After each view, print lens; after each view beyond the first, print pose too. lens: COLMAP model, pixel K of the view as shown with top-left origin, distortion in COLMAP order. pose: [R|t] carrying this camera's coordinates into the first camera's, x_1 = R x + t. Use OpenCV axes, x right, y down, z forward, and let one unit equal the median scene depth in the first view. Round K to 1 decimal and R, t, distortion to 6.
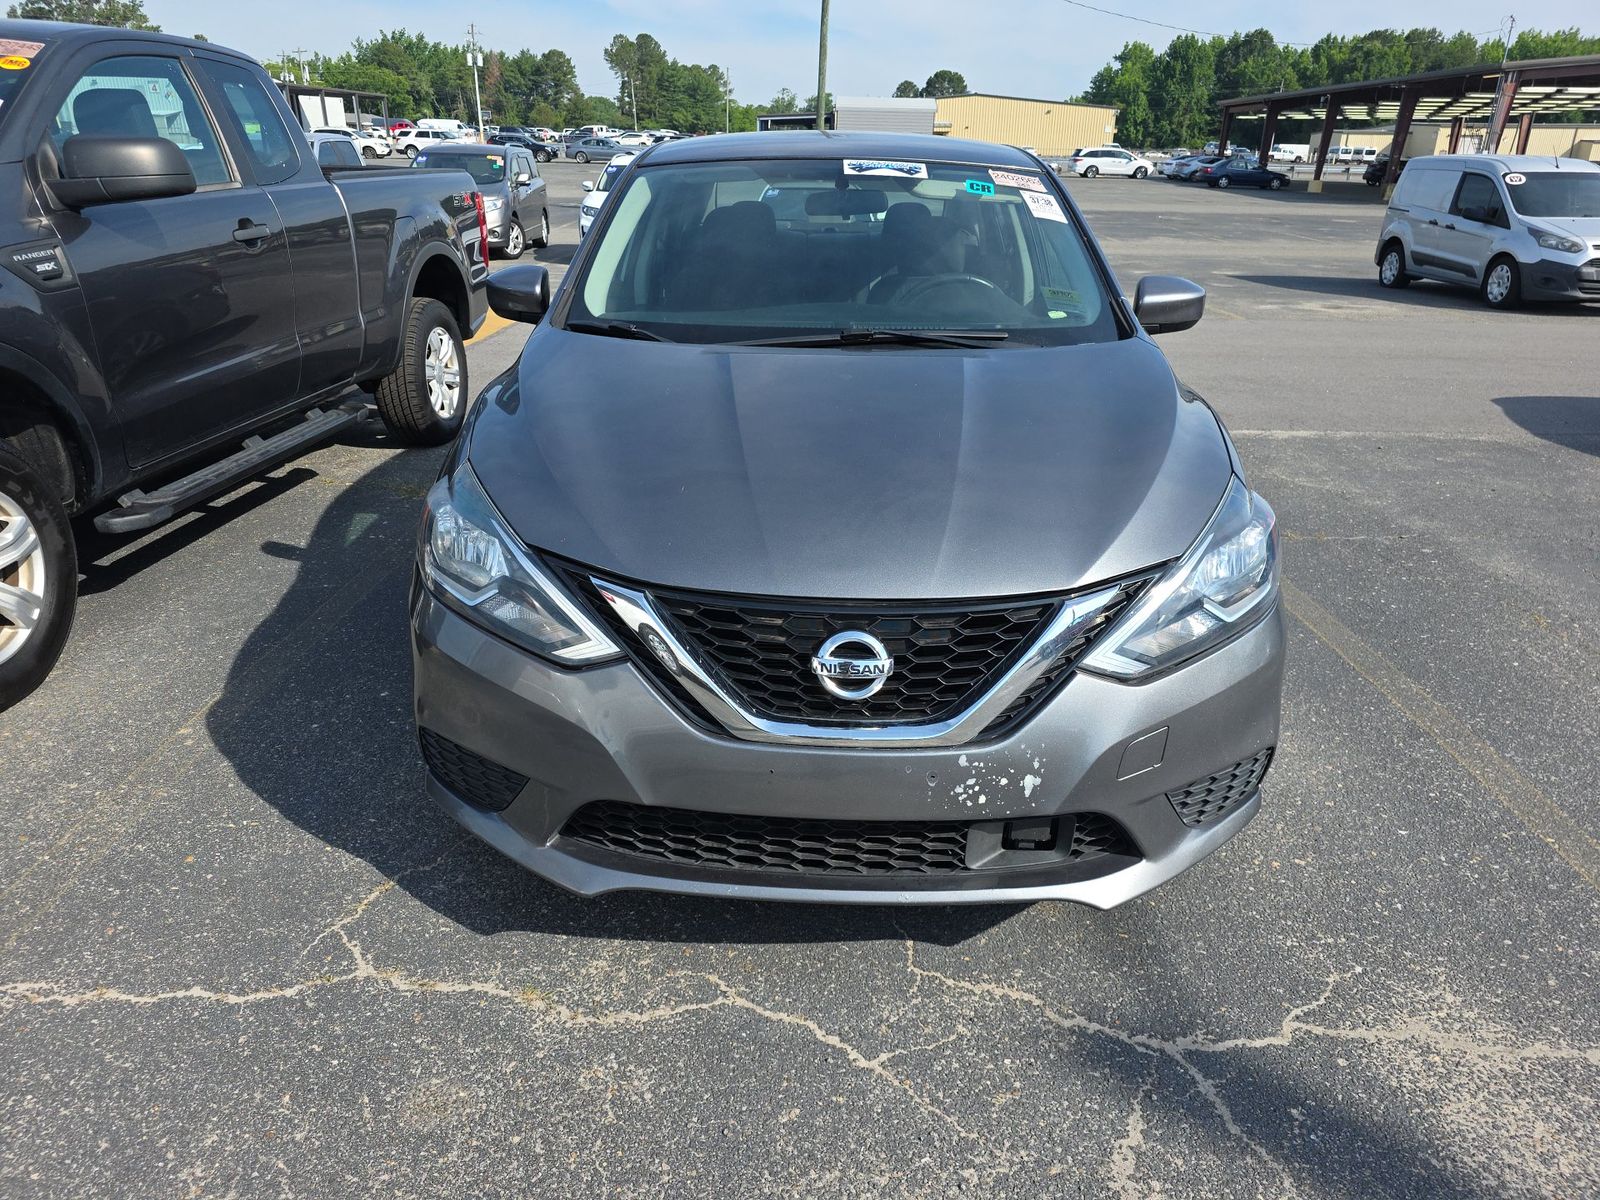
lens RADIAL K [[1063.3, 0, 796.9], [0, 1063.3, 613.8], [0, 0, 1]] dist [0.032833, -0.028250]
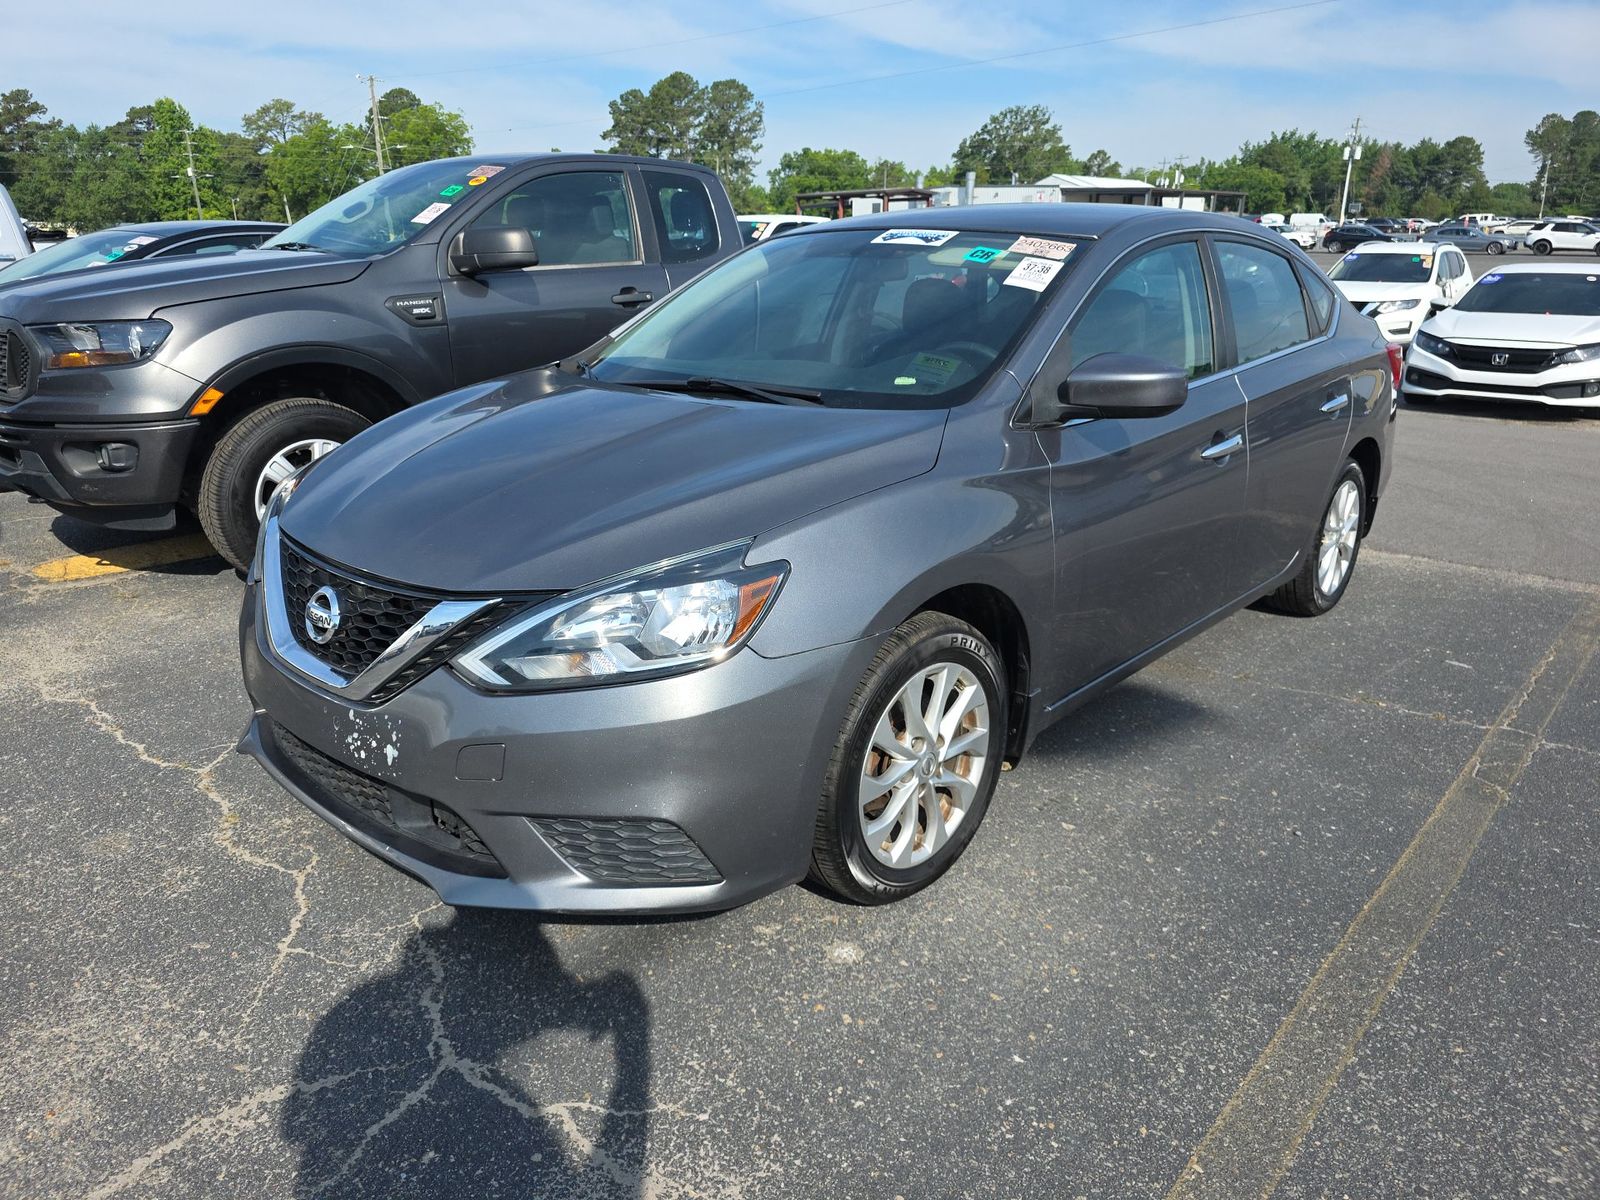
lens RADIAL K [[1064.8, 0, 782.1], [0, 1064.8, 588.0], [0, 0, 1]] dist [0.033864, -0.030488]
pose [[0.752785, 0.188834, -0.630600, 1.111558], [-0.250234, 0.968145, -0.008807, -0.094065], [0.608850, 0.164428, 0.776058, 0.323822]]
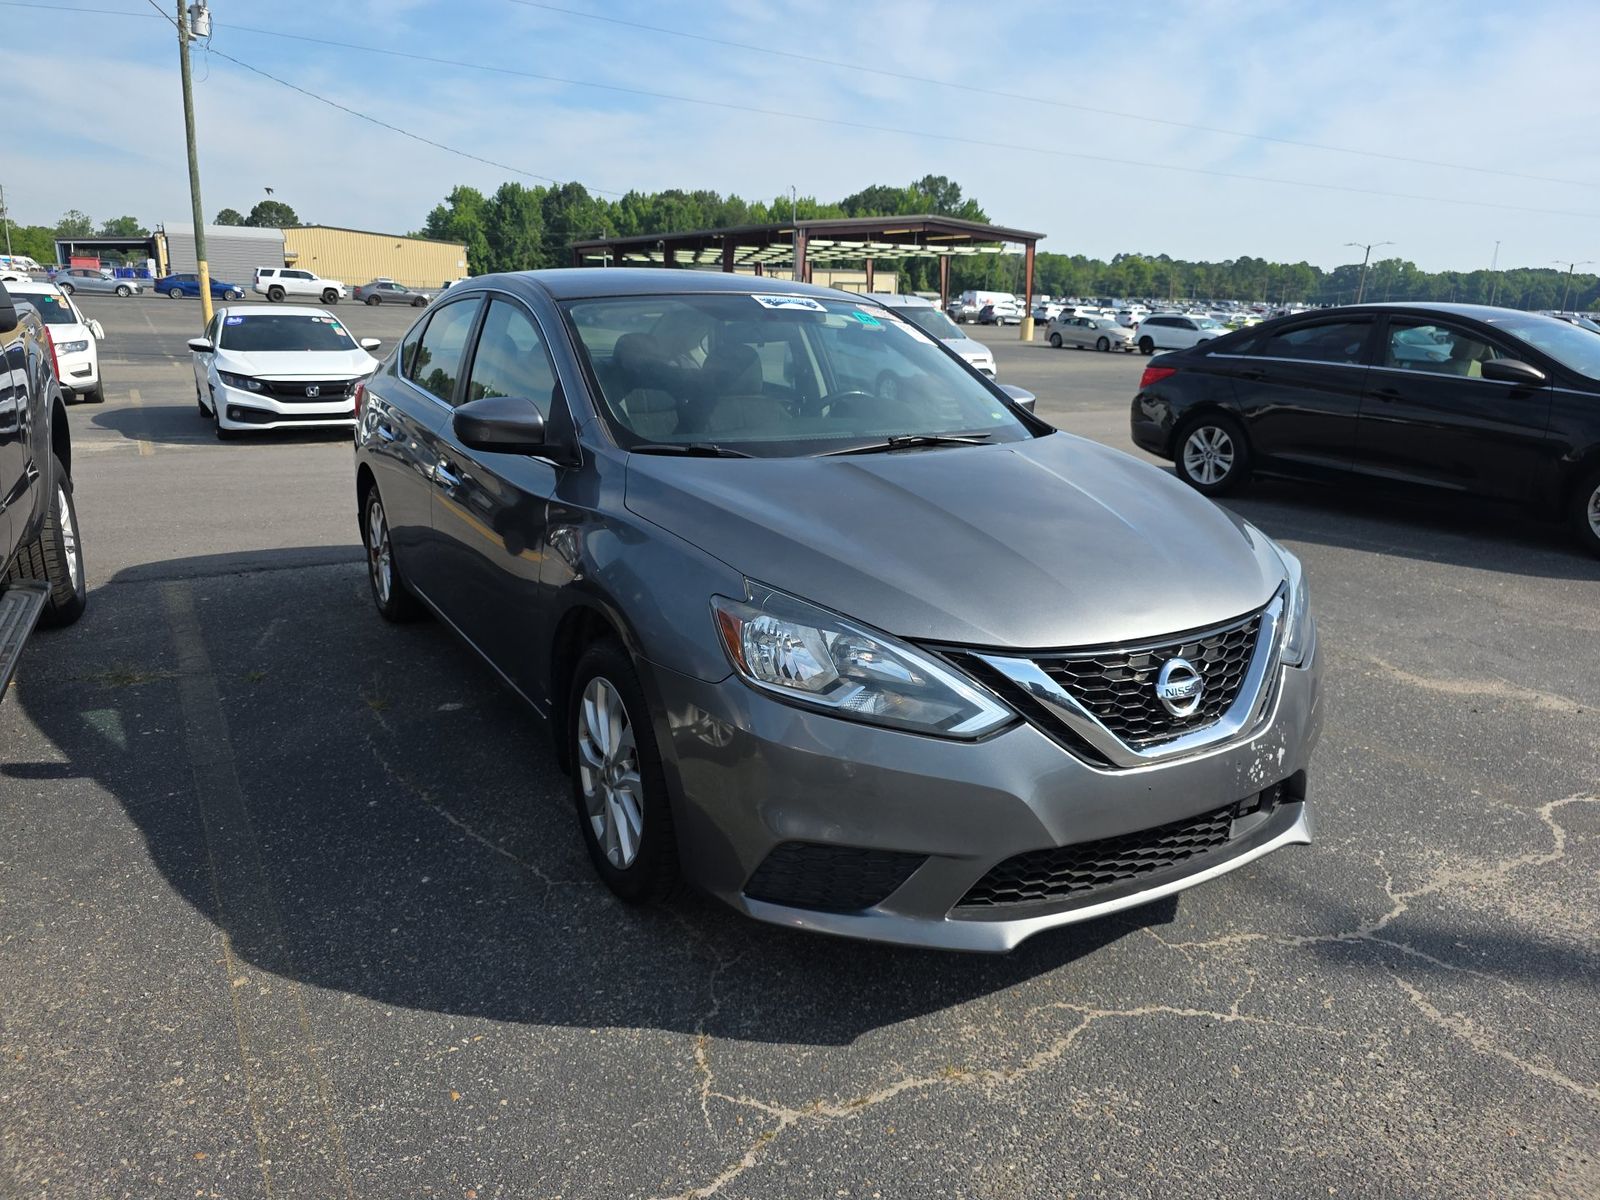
lens RADIAL K [[1064.8, 0, 782.1], [0, 1064.8, 588.0], [0, 0, 1]] dist [0.033864, -0.030488]
pose [[0.856924, -0.129622, 0.498879, -0.860772], [0.193721, 0.977897, -0.078671, -0.050941], [-0.477655, 0.164059, 0.863094, 0.116090]]
